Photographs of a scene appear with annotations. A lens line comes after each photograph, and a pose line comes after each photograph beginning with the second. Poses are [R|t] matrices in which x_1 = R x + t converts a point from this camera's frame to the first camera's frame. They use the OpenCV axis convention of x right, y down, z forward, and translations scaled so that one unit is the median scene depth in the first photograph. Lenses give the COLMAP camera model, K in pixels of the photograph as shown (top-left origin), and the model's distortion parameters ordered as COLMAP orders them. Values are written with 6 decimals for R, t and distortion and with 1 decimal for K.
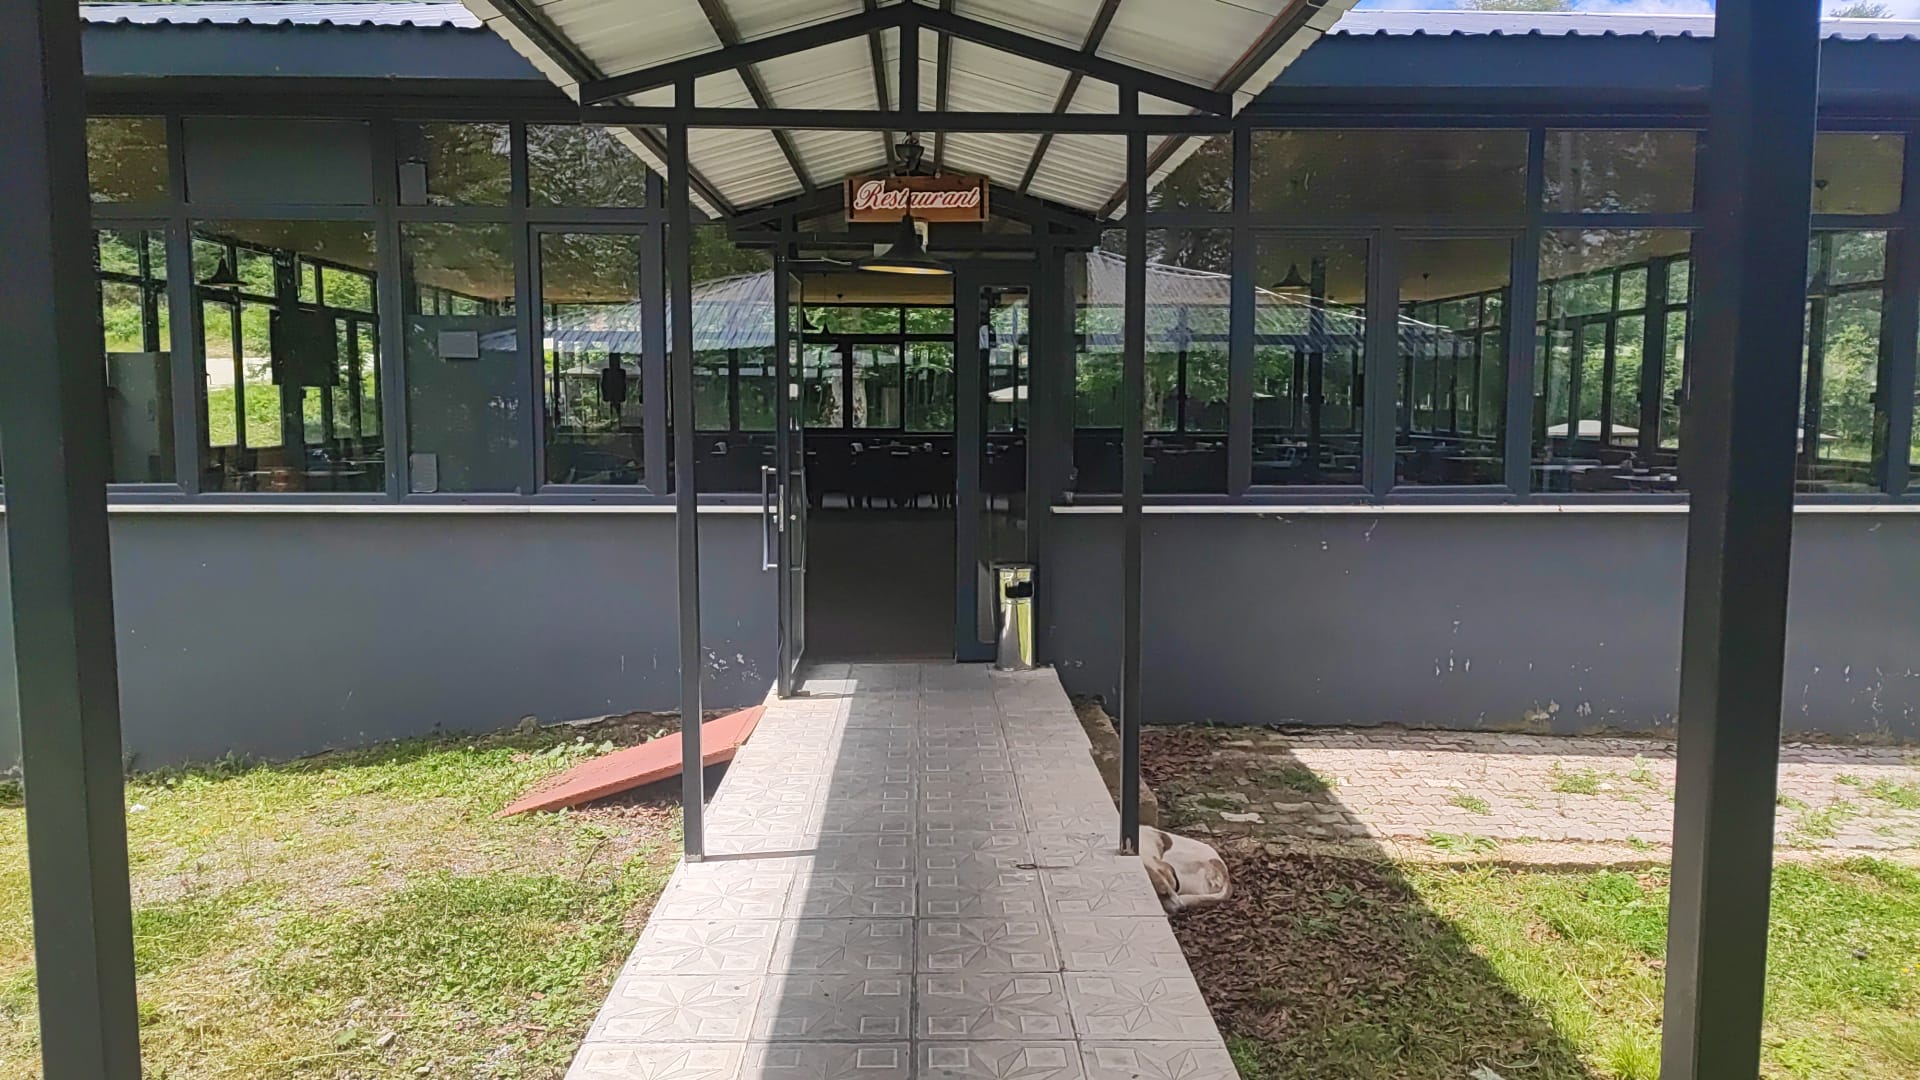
lens RADIAL K [[1389.2, 0, 961.5], [0, 1389.2, 539.1], [0, 0, 1]] dist [0.007440, -0.028944]
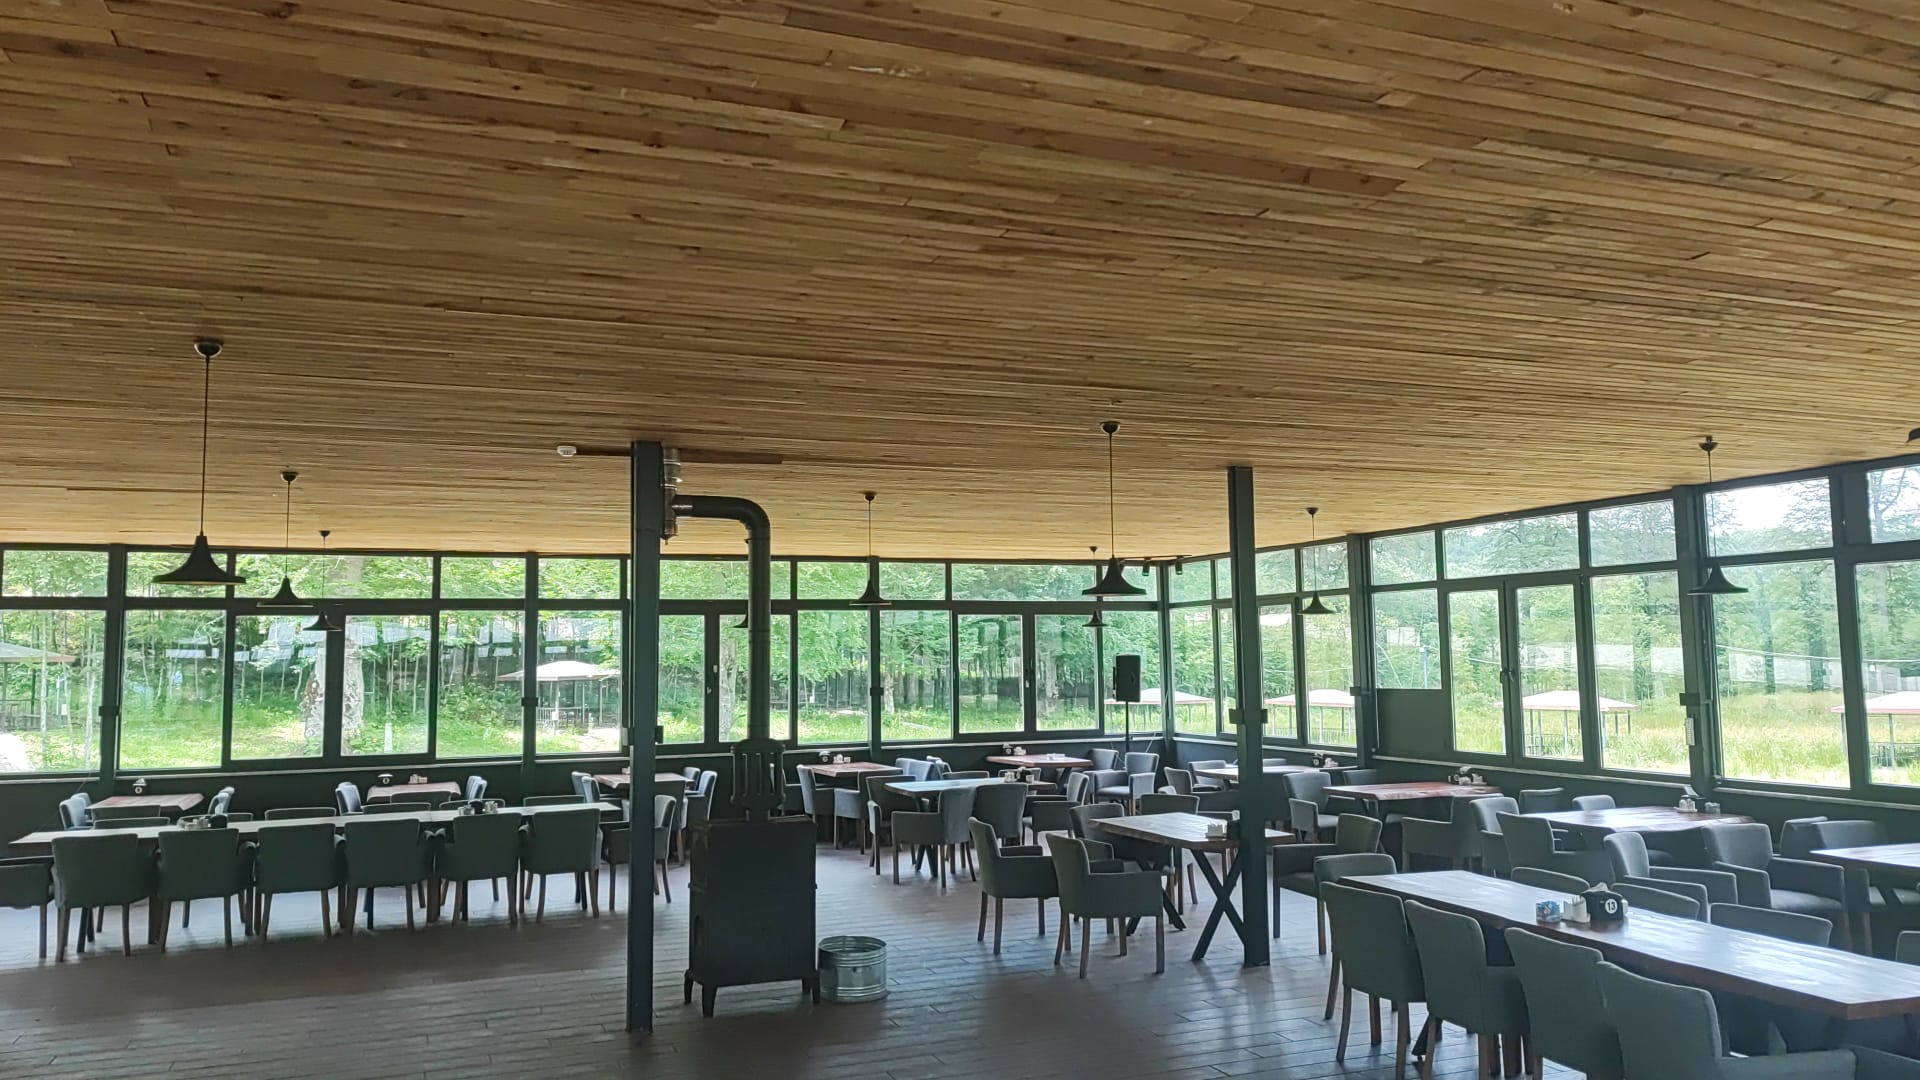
lens RADIAL K [[1389.2, 0, 954.6], [0, 1389.2, 520.5], [0, 0, 1]] dist [0.007440, -0.028944]
pose [[0.944620, 0.013660, 0.327881, -0.020733], [0.052922, 0.979715, -0.193283, -0.038647], [-0.323870, 0.199931, 0.924735, 0.268600]]
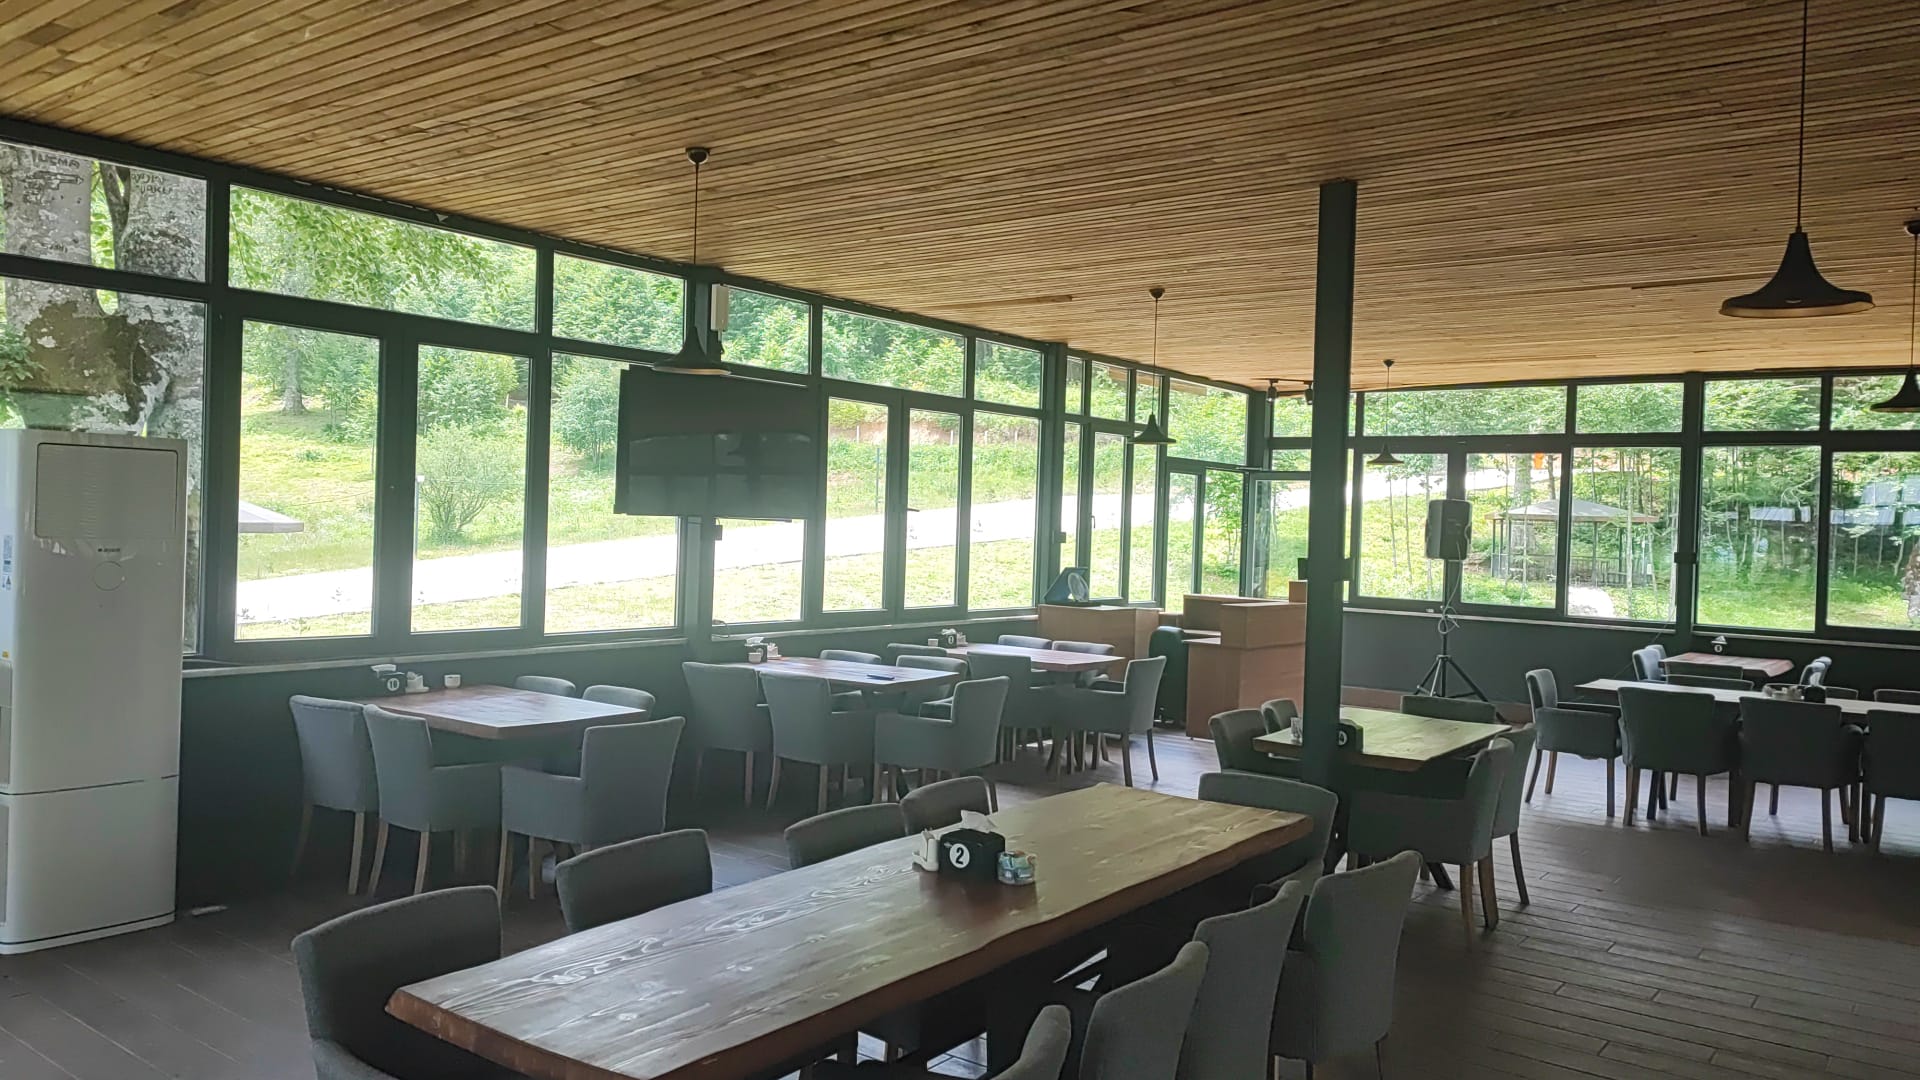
lens RADIAL K [[1389.2, 0, 944.7], [0, 1389.2, 539.8], [0, 0, 1]] dist [0.007440, -0.028944]
pose [[0.760442, 0.025393, -0.648909, -0.031849], [-0.090883, 0.993563, -0.067624, -0.037820], [0.643015, 0.110399, 0.757855, 0.332969]]
